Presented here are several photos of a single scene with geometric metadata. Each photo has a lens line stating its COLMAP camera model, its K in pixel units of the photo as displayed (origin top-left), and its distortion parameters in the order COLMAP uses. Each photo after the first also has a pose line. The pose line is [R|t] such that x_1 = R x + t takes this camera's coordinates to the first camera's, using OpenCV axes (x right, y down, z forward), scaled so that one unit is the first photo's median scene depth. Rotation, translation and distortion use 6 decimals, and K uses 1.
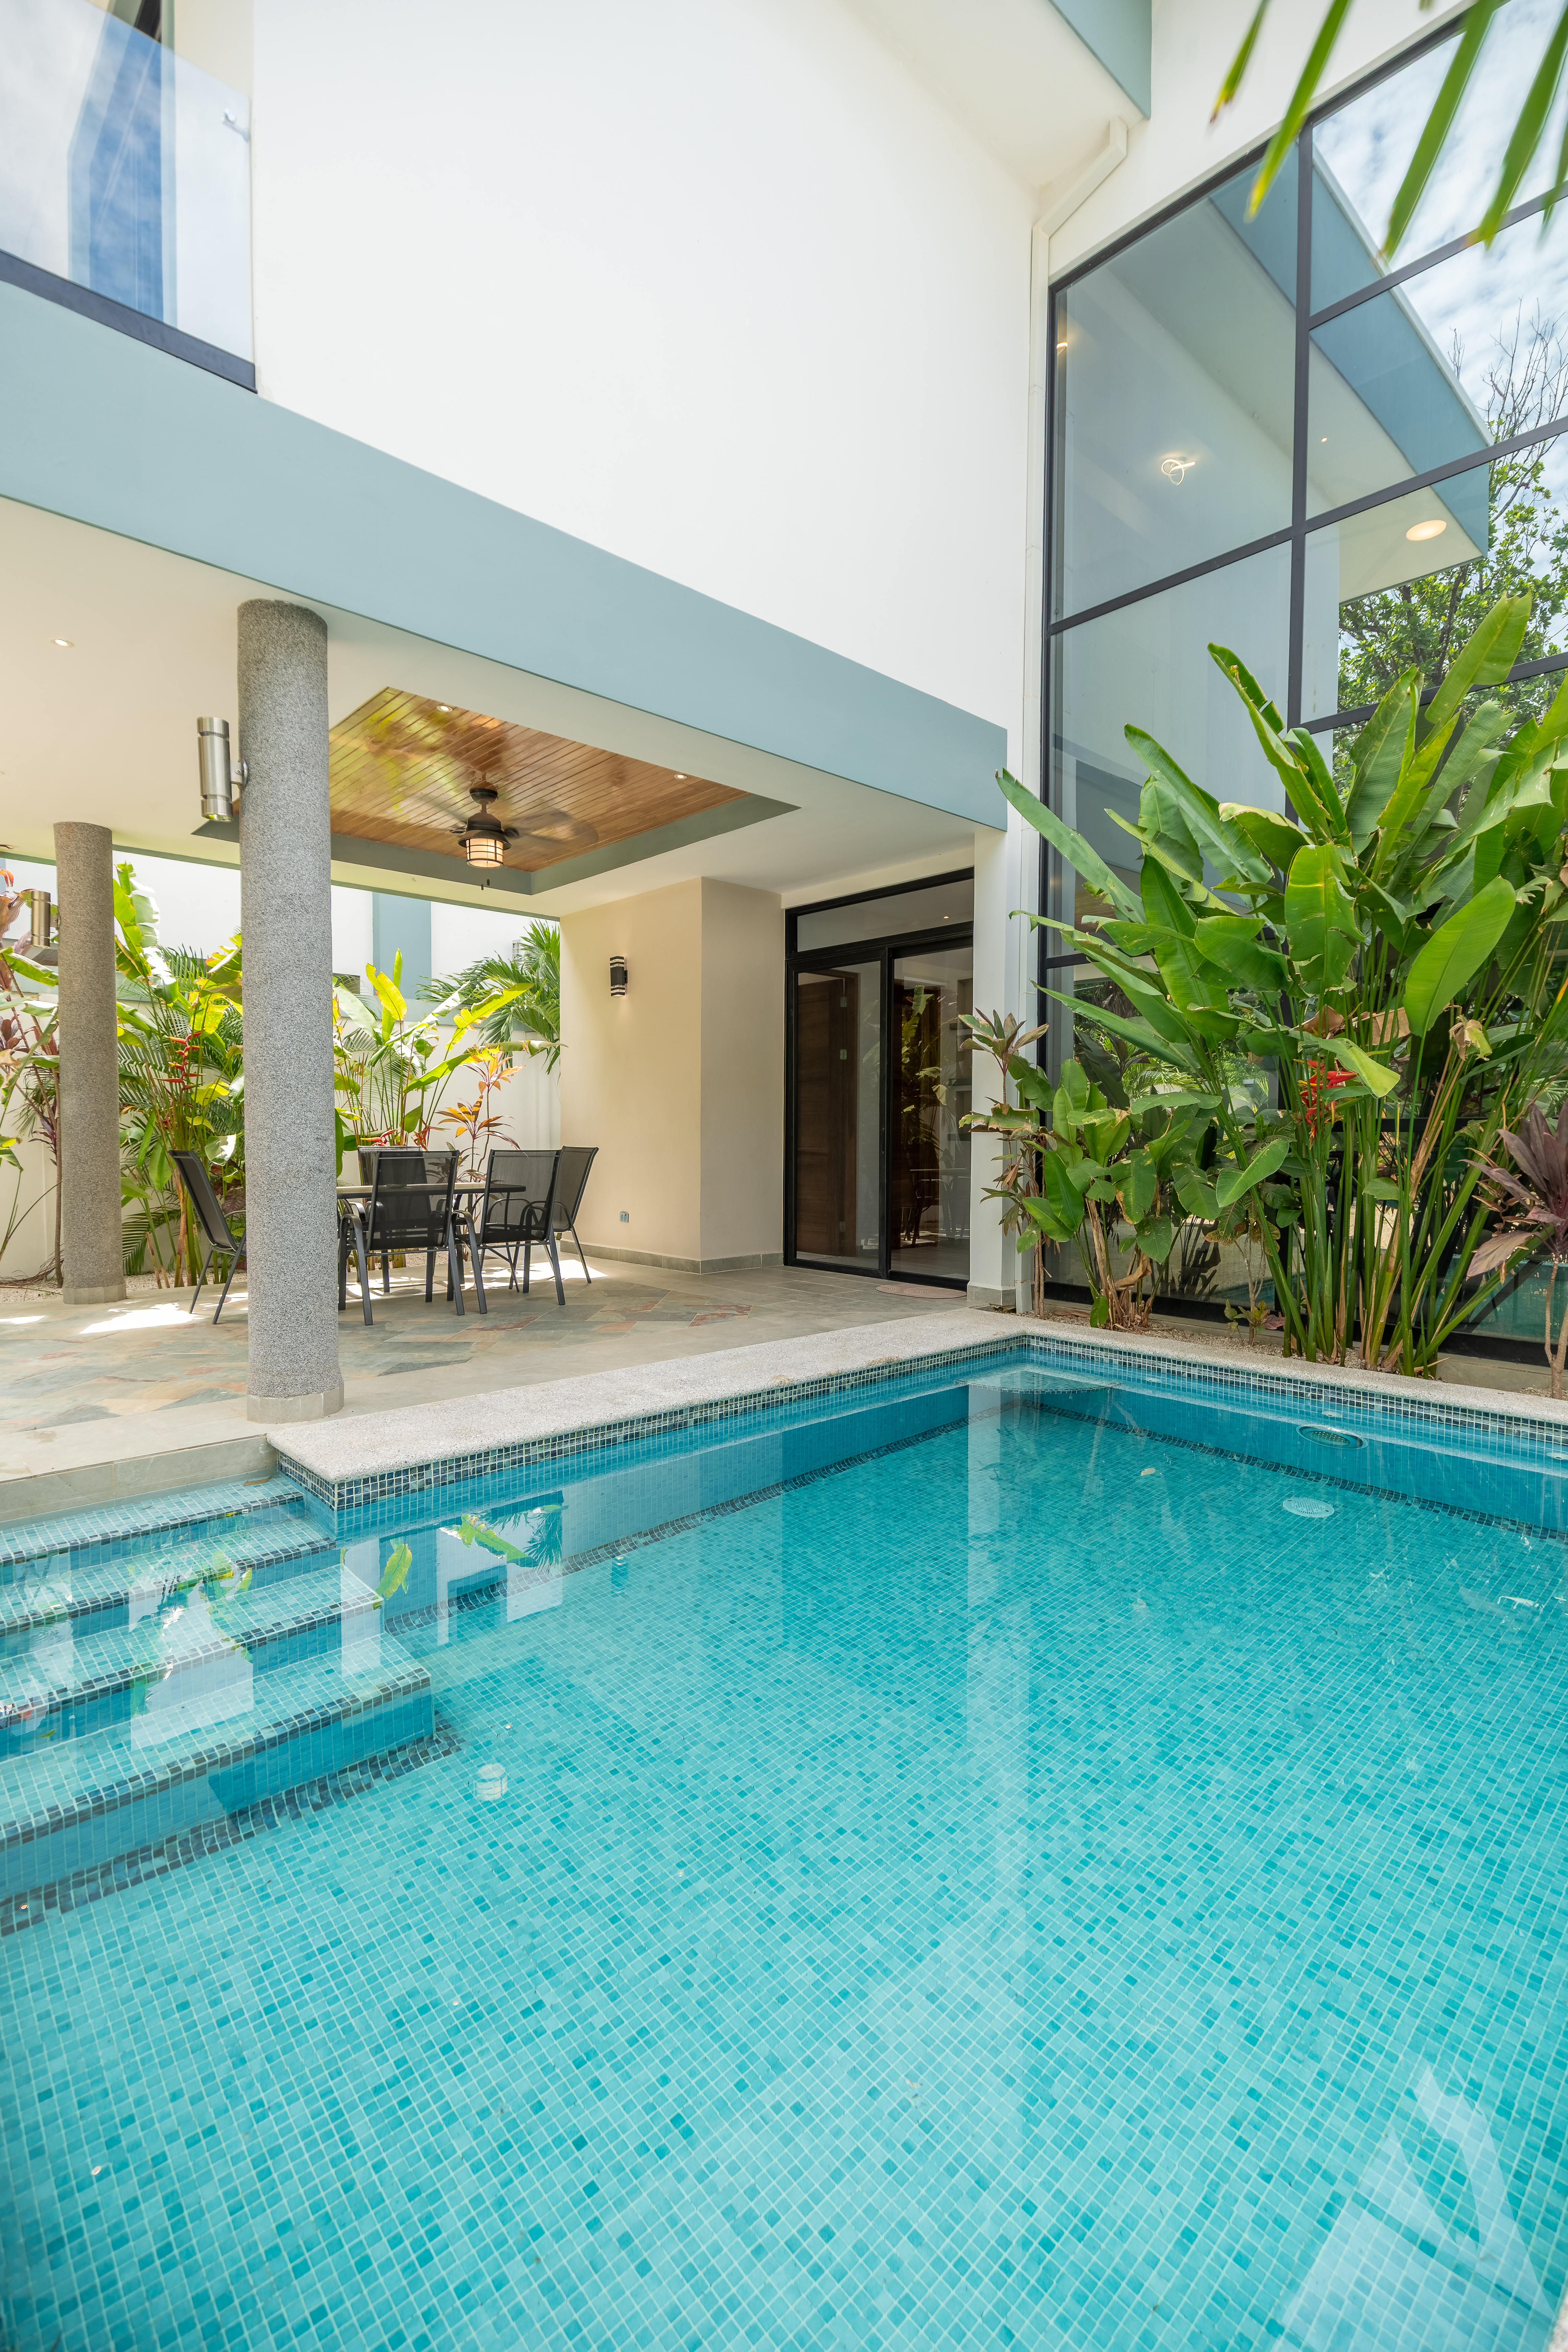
lens RADIAL K [[1075.4, 0, 785.7], [0, 1075.4, 1169.2], [0, 0, 1]] dist [-0.015764, -0.000515]
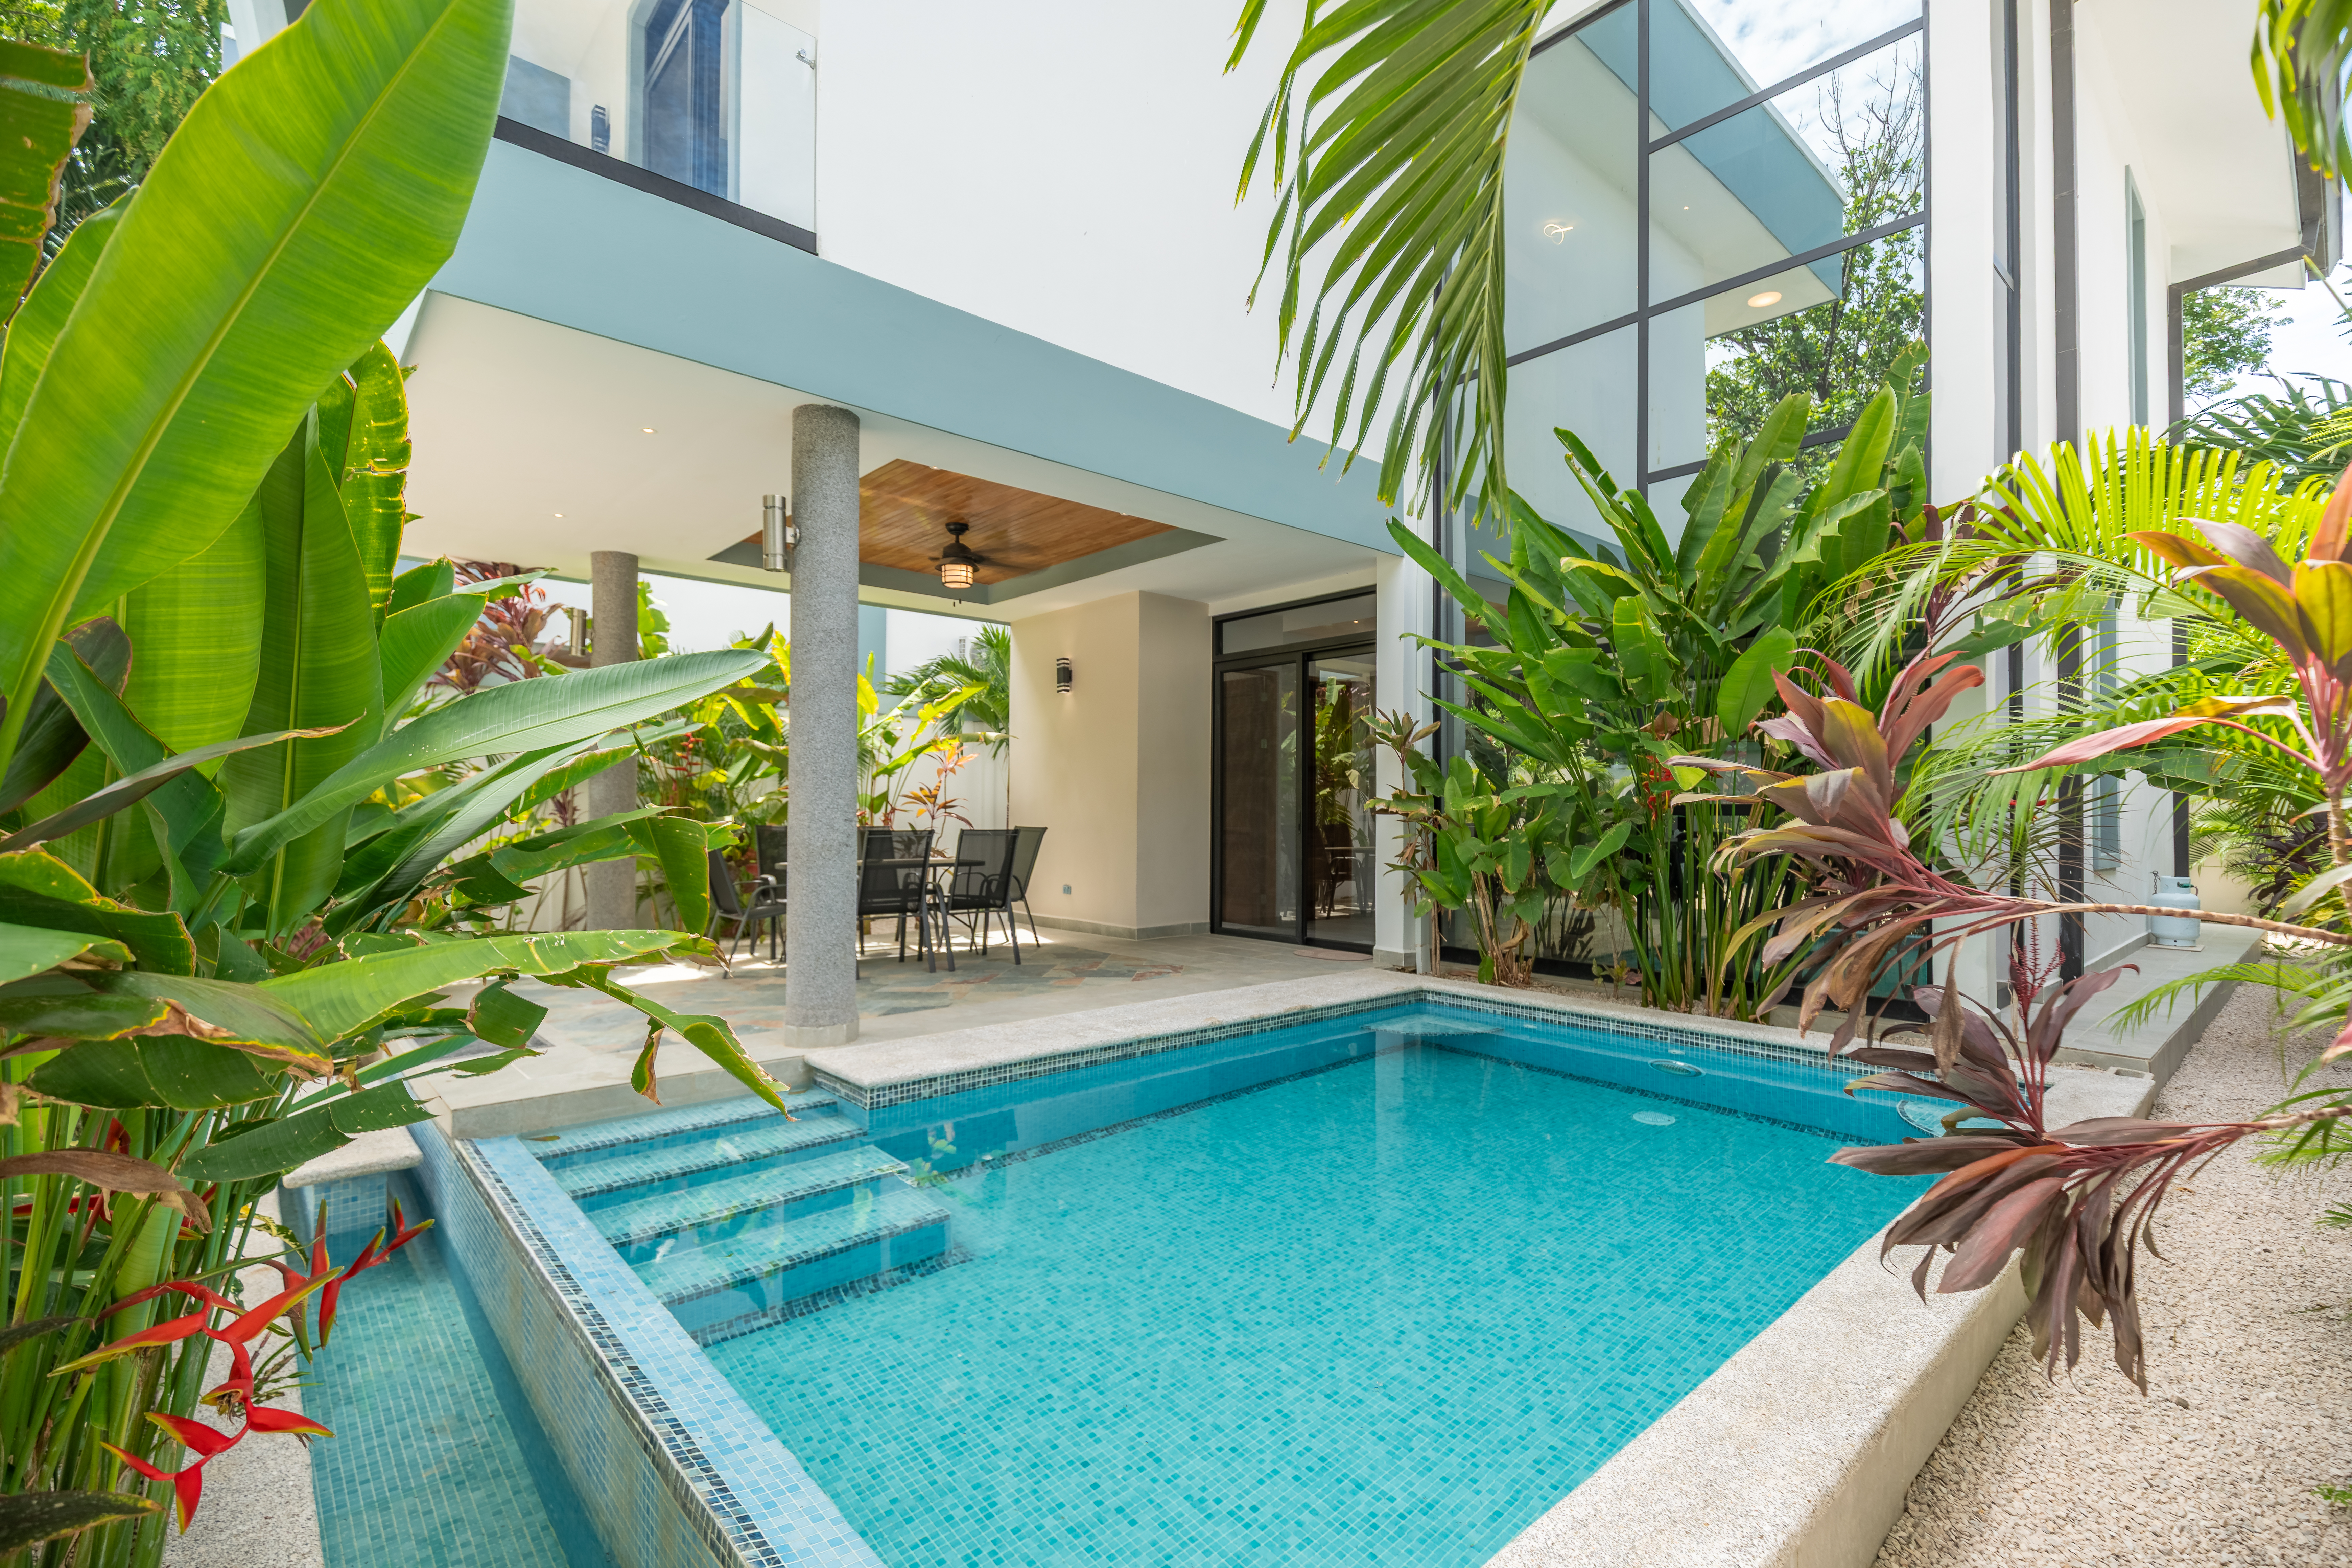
lens RADIAL K [[1075.4, 0, 1171.9], [0, 1075.4, 802.2], [0, 0, 1]] dist [-0.015764, -0.000515]
pose [[0.999460, 0.000934, -0.032850, -0.007646], [-0.002345, 0.999076, -0.042921, 0.002291], [0.032780, 0.042975, 0.998538, -0.160829]]
